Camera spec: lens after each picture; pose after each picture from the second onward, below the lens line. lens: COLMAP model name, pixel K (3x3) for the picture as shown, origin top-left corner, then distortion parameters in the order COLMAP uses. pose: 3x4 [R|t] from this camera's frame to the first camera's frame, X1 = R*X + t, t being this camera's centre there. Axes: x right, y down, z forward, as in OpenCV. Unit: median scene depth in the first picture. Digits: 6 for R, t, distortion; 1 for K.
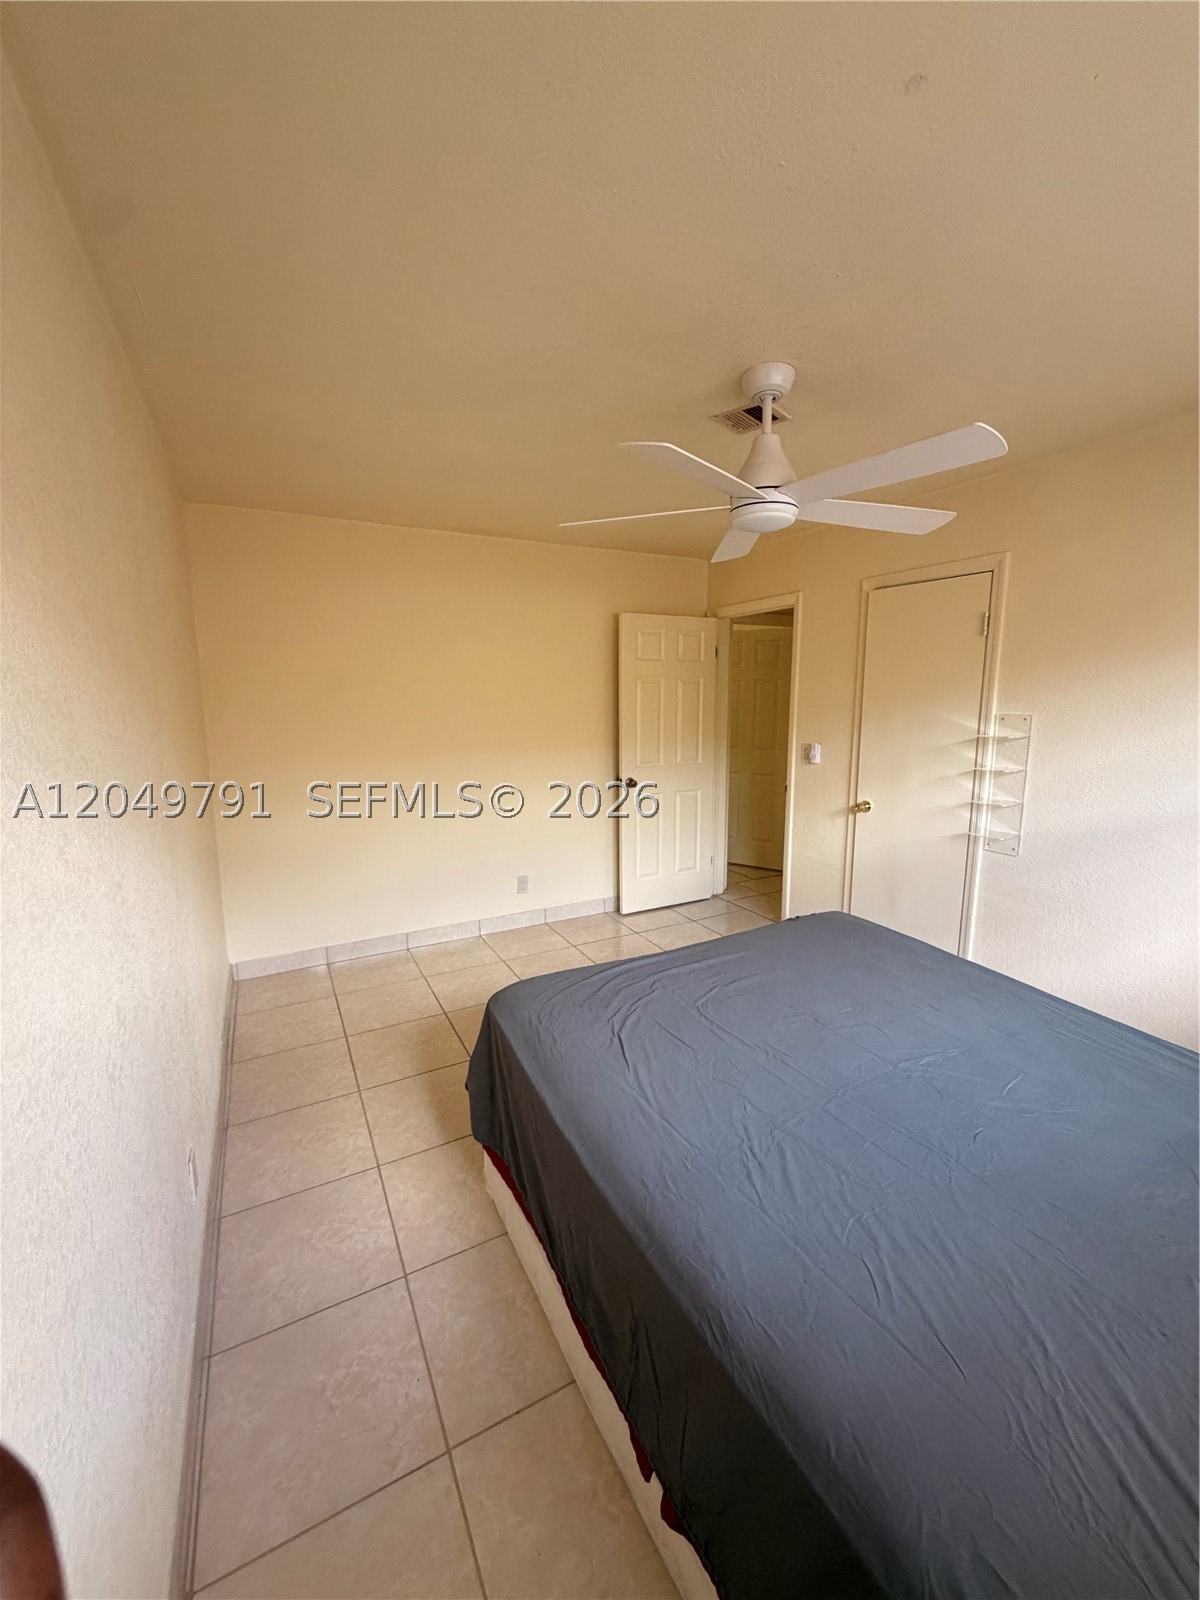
lens RADIAL K [[640.2, 0, 599.2], [0, 640.2, 798.4], [0, 0, 1]] dist [0.000243, -0.000020]
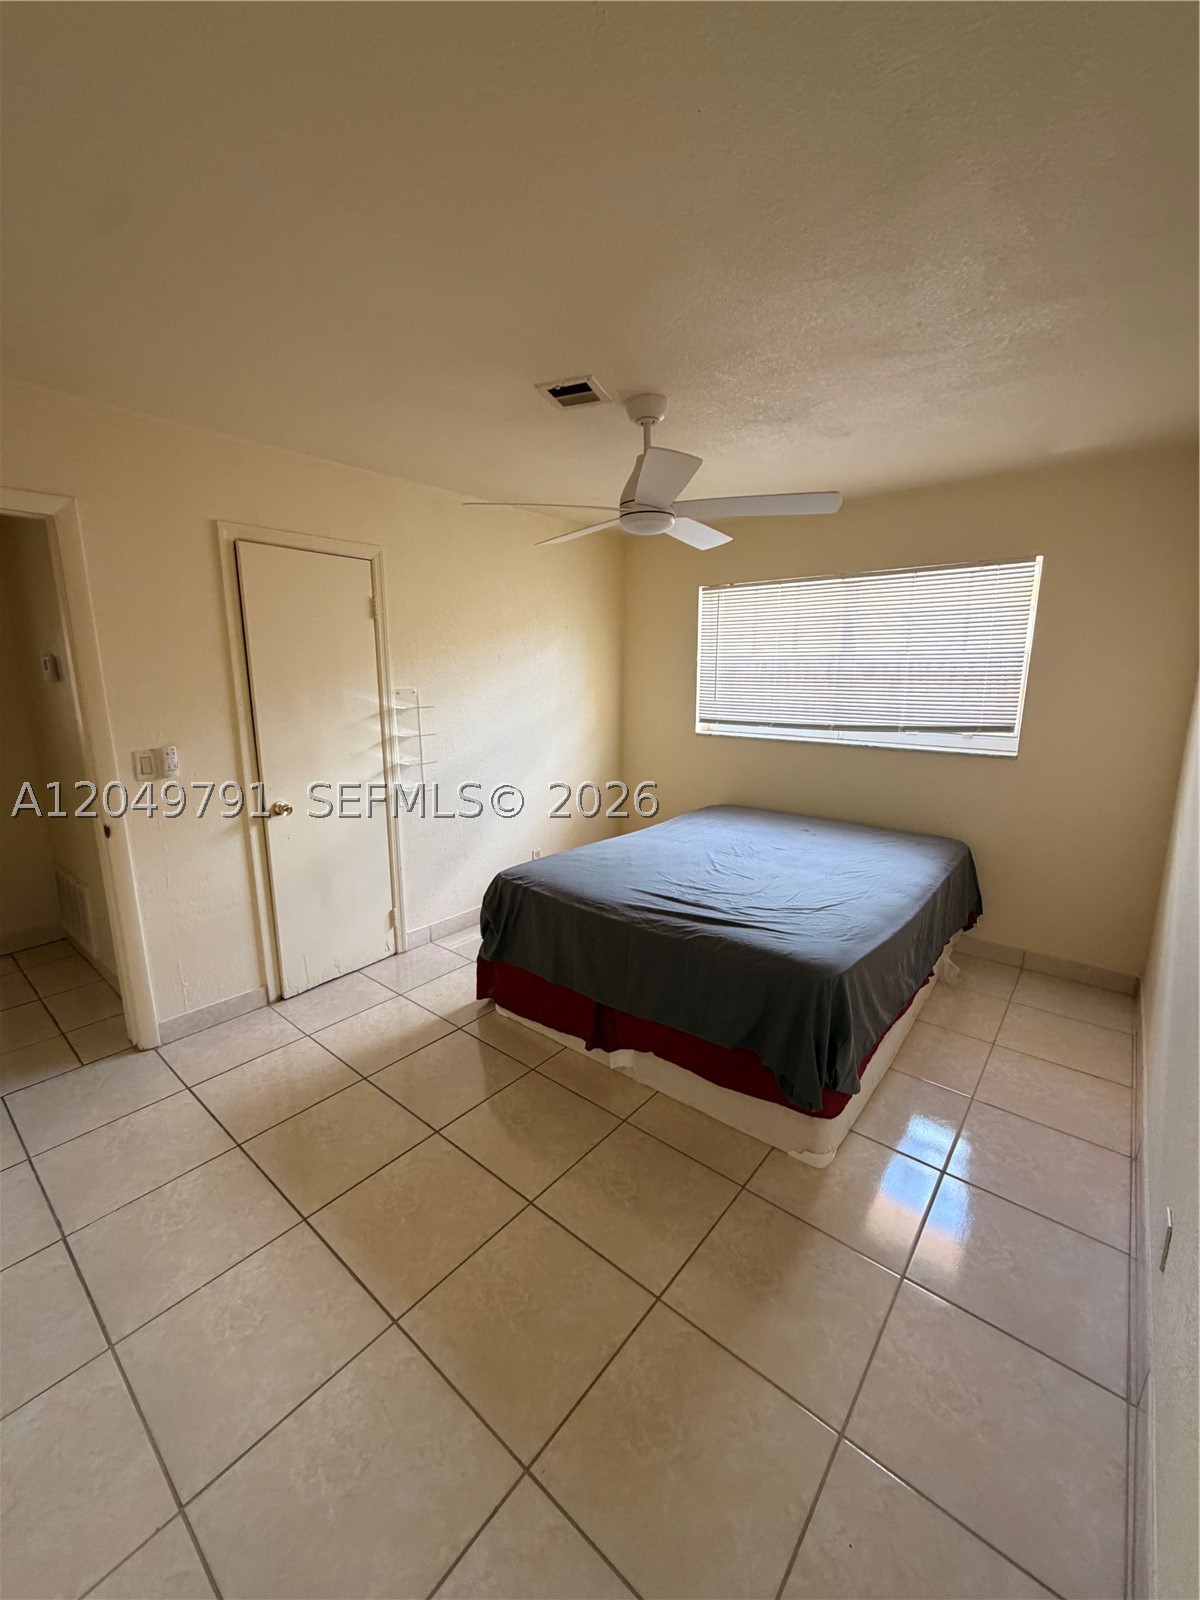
lens RADIAL K [[636.4, 0, 576.3], [0, 636.4, 814.8], [0, 0, 1]] dist [-0.017683, 0.000034]
pose [[-0.368412, -0.196950, 0.908561, -0.585056], [0.163410, 0.948367, 0.271840, -0.171476], [-0.915188, 0.248617, -0.317206, 1.097948]]
